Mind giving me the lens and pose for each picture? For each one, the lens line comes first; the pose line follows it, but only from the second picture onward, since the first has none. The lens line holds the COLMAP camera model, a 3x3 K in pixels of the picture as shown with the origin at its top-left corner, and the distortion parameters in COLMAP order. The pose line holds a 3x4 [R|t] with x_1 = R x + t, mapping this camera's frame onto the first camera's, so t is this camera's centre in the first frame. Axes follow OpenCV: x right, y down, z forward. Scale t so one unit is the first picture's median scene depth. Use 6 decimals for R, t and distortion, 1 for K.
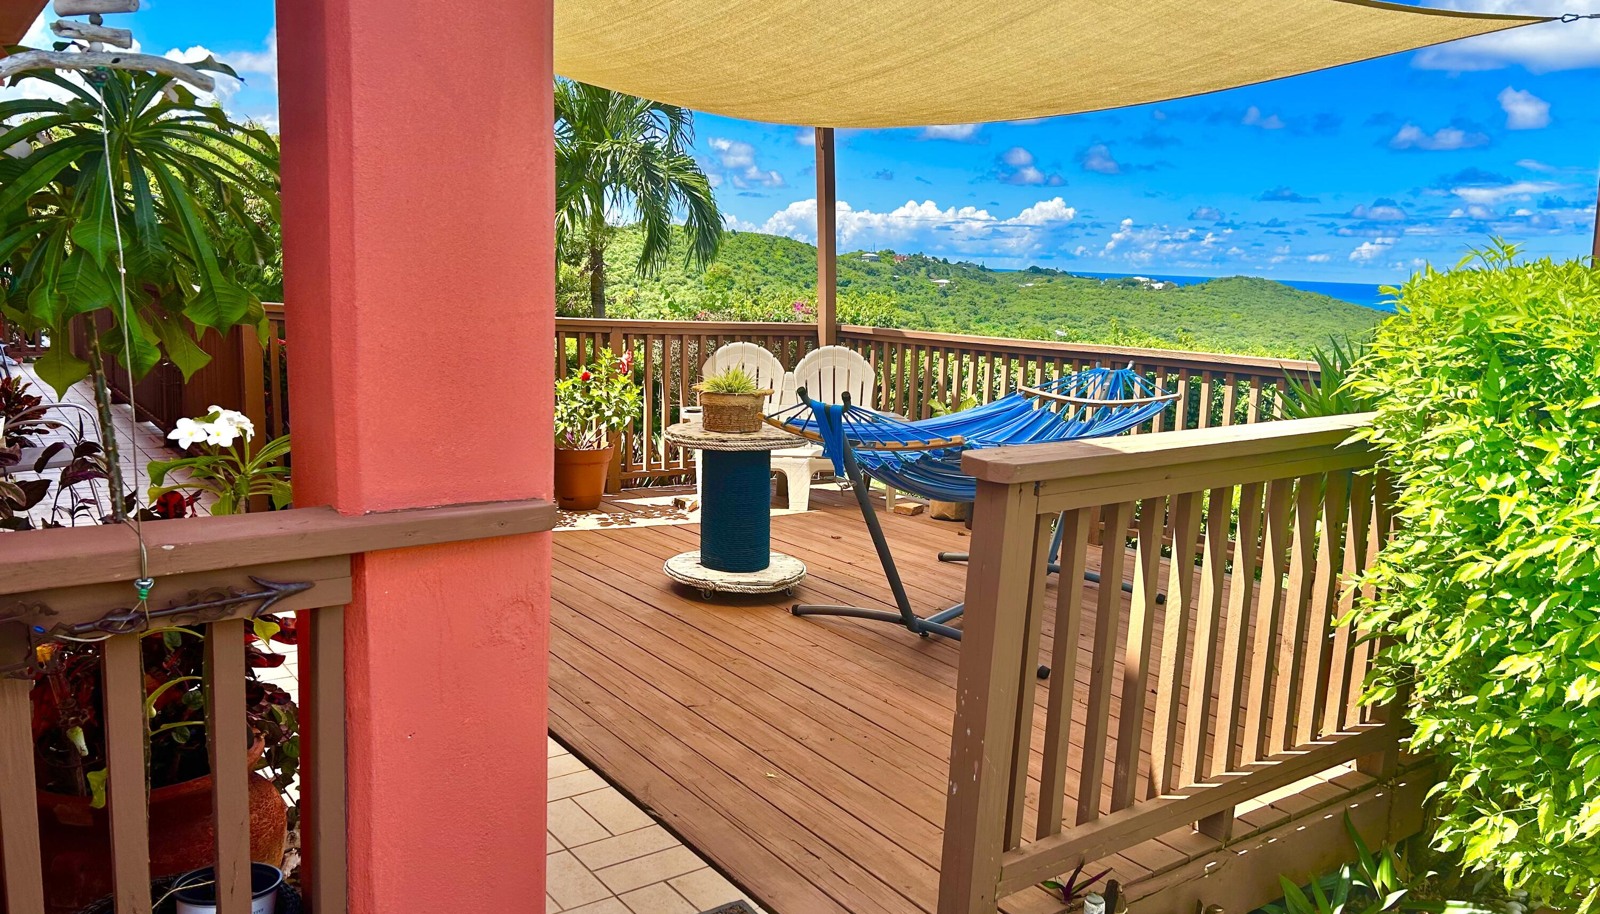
lens RADIAL K [[1213.5, 0, 806.2], [0, 1213.5, 457.1], [0, 0, 1]] dist [0.078236, -0.071035]
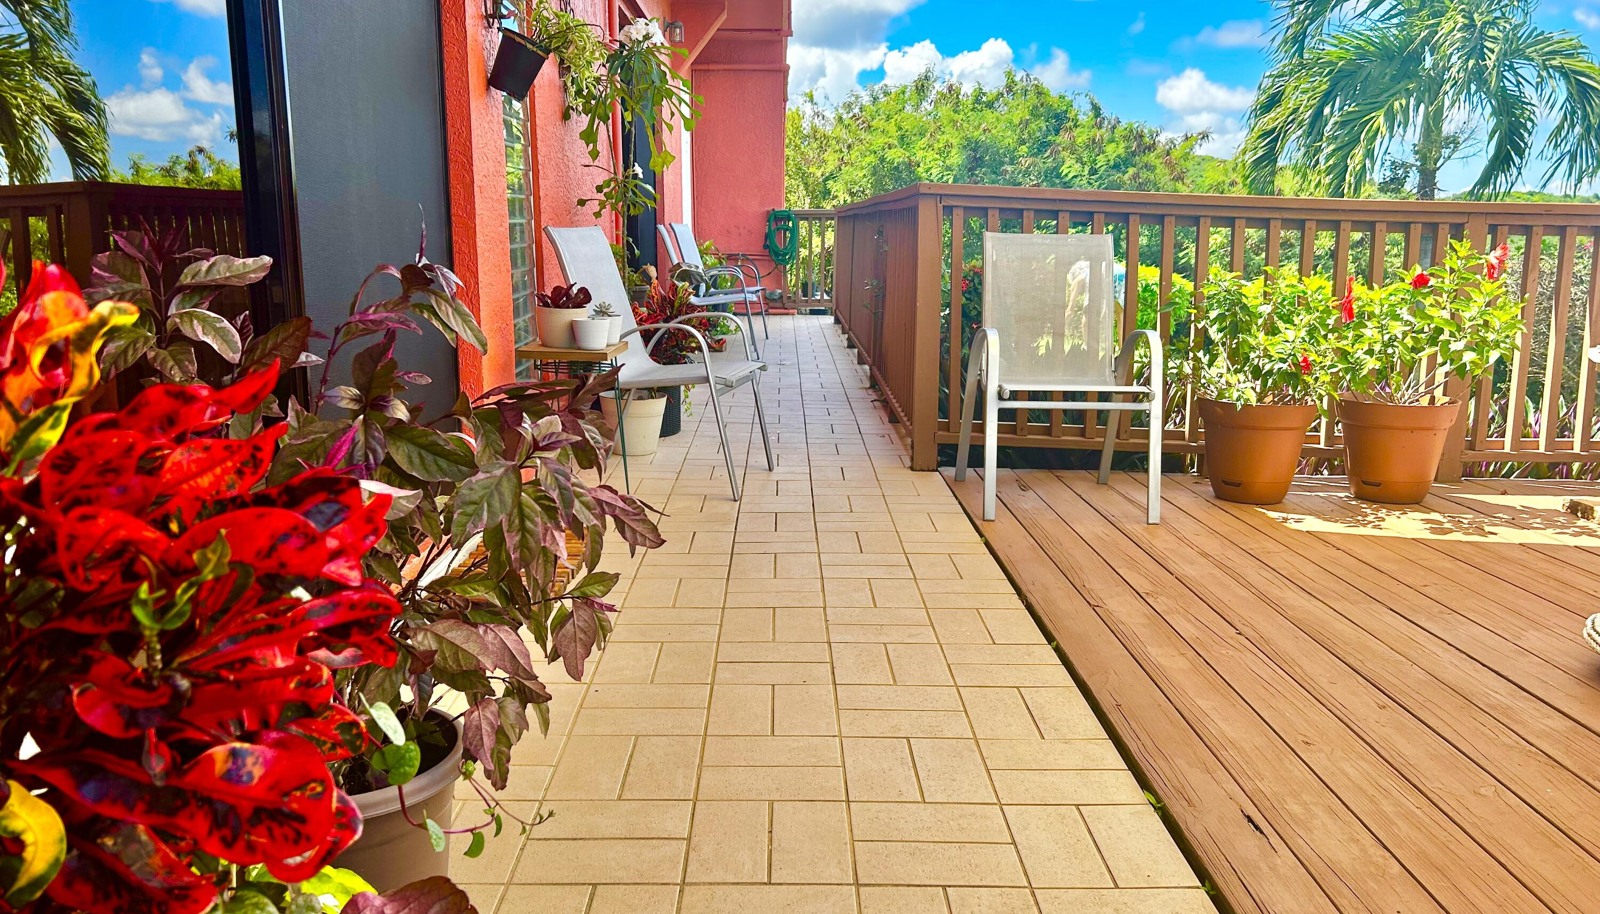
lens RADIAL K [[1213.5, 0, 807.6], [0, 1213.5, 450.4], [0, 0, 1]] dist [0.078236, -0.071035]
pose [[0.816347, 0.068665, -0.573466, -0.072763], [-0.066175, 0.997489, 0.025234, 0.020910], [0.573758, 0.017350, 0.818841, 0.326311]]
